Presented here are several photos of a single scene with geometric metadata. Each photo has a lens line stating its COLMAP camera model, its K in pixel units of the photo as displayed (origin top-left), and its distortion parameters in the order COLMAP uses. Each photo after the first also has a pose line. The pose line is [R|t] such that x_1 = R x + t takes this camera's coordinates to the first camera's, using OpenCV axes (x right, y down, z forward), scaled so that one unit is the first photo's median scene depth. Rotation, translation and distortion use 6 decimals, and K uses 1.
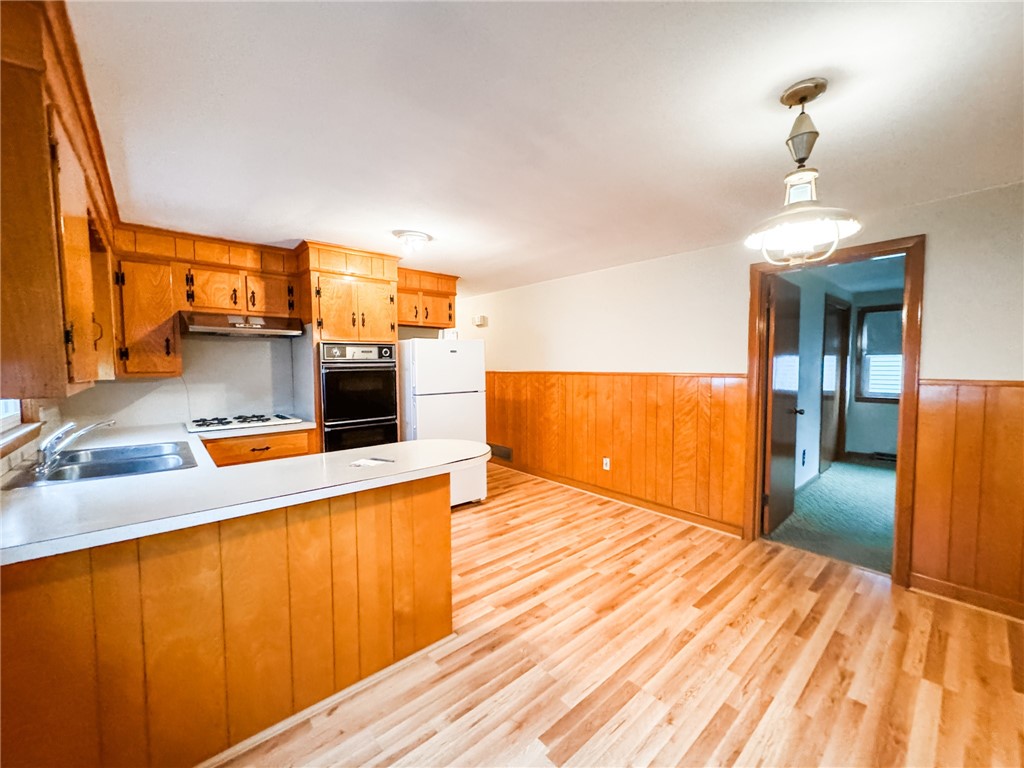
lens RADIAL K [[406.8, 0, 511.1], [0, 406.8, 384.2], [0, 0, 1]] dist [-0.003255, 0.000795]
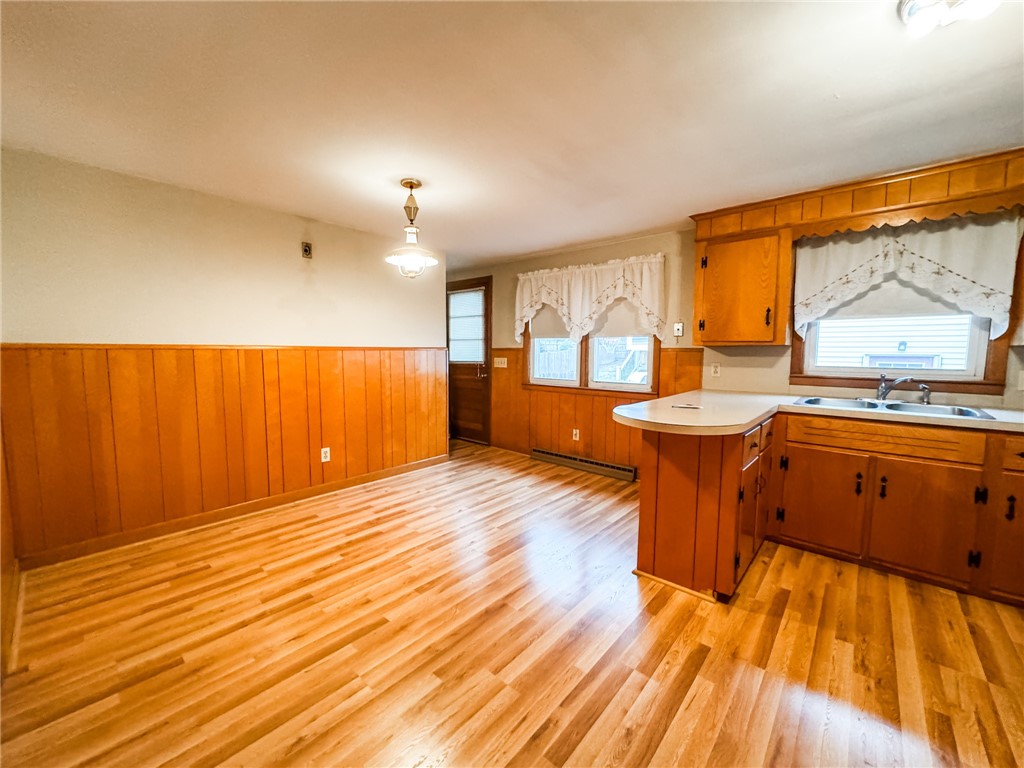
lens RADIAL K [[406.8, 0, 510.3], [0, 406.8, 384.6], [0, 0, 1]] dist [-0.003255, 0.000795]
pose [[-0.991307, 0.010776, -0.131124, 0.238184], [-0.007344, 0.990555, 0.136921, -0.030689], [0.131361, 0.136694, -0.981865, 1.375994]]
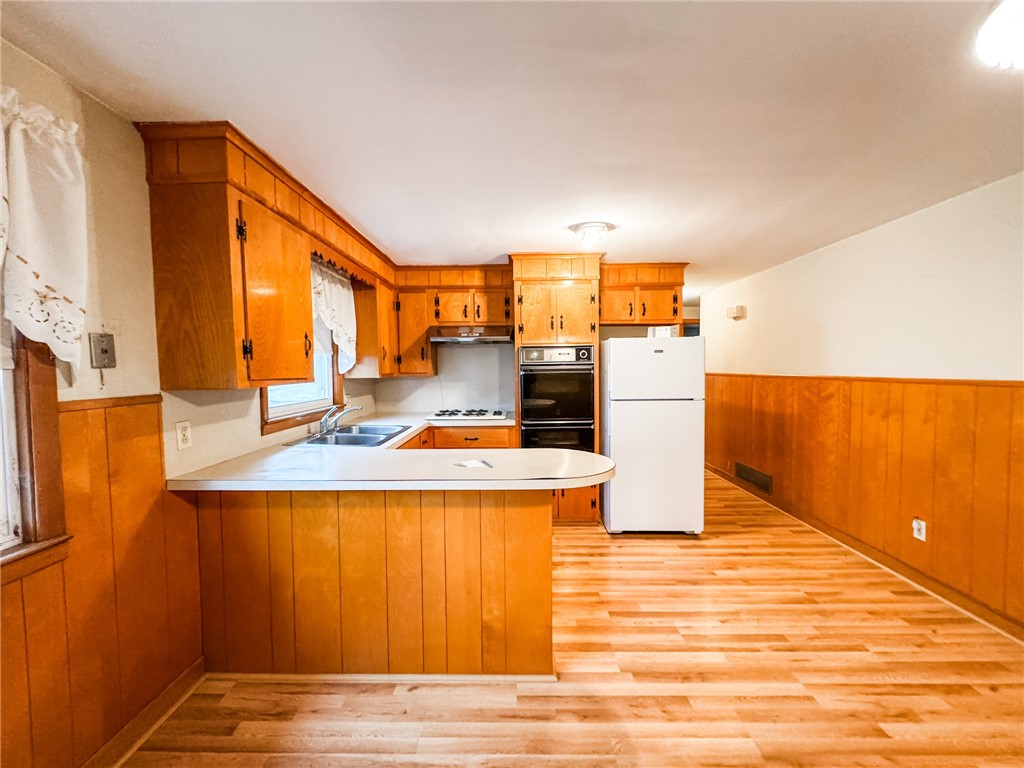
lens RADIAL K [[406.8, 0, 510.7], [0, 406.8, 383.5], [0, 0, 1]] dist [-0.003255, 0.000795]
pose [[0.745257, 0.025568, -0.666287, 0.244971], [-0.029776, 0.999544, 0.005052, -0.009656], [0.666112, 0.016075, 0.745678, 0.192788]]
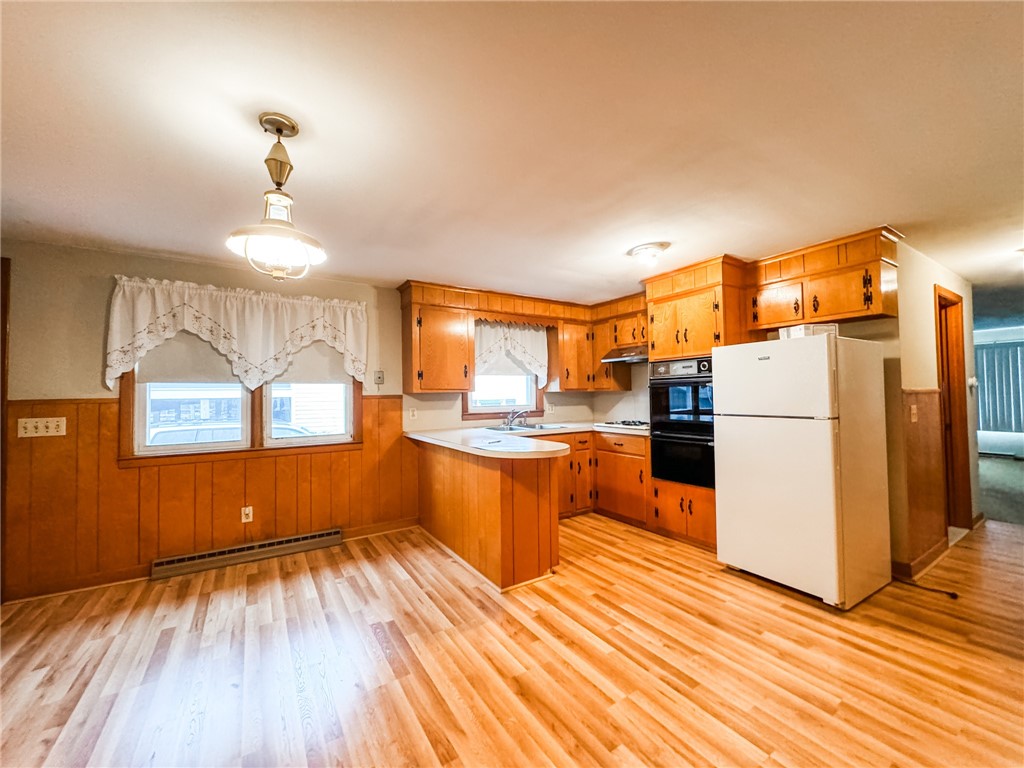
lens RADIAL K [[406.8, 0, 511.5], [0, 406.8, 385.1], [0, 0, 1]] dist [-0.003255, 0.000795]
pose [[-0.149797, -0.014750, -0.988607, 0.778711], [-0.038761, 0.999208, -0.009035, -0.012222], [0.987957, 0.036966, -0.150250, 0.830411]]
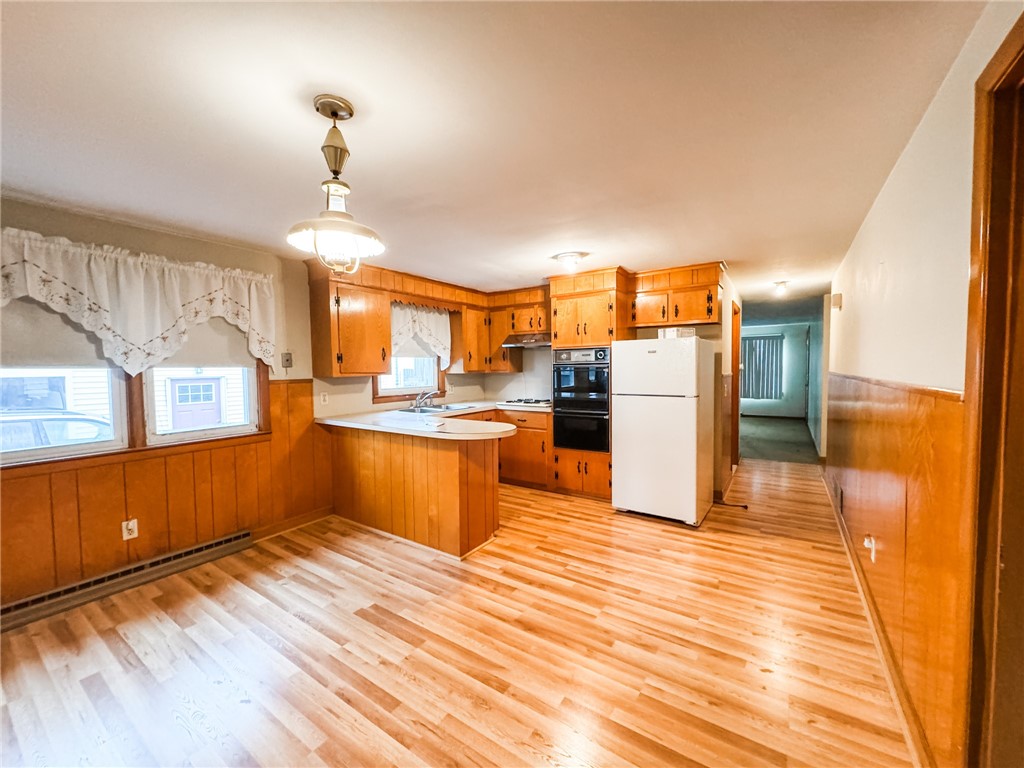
lens RADIAL K [[406.8, 0, 511.6], [0, 406.8, 384.9], [0, 0, 1]] dist [-0.003255, 0.000795]
pose [[0.258568, 0.045638, -0.964914, 0.856524], [-0.041880, 0.998474, 0.036002, -0.029456], [0.965085, 0.031102, 0.260085, 0.544344]]
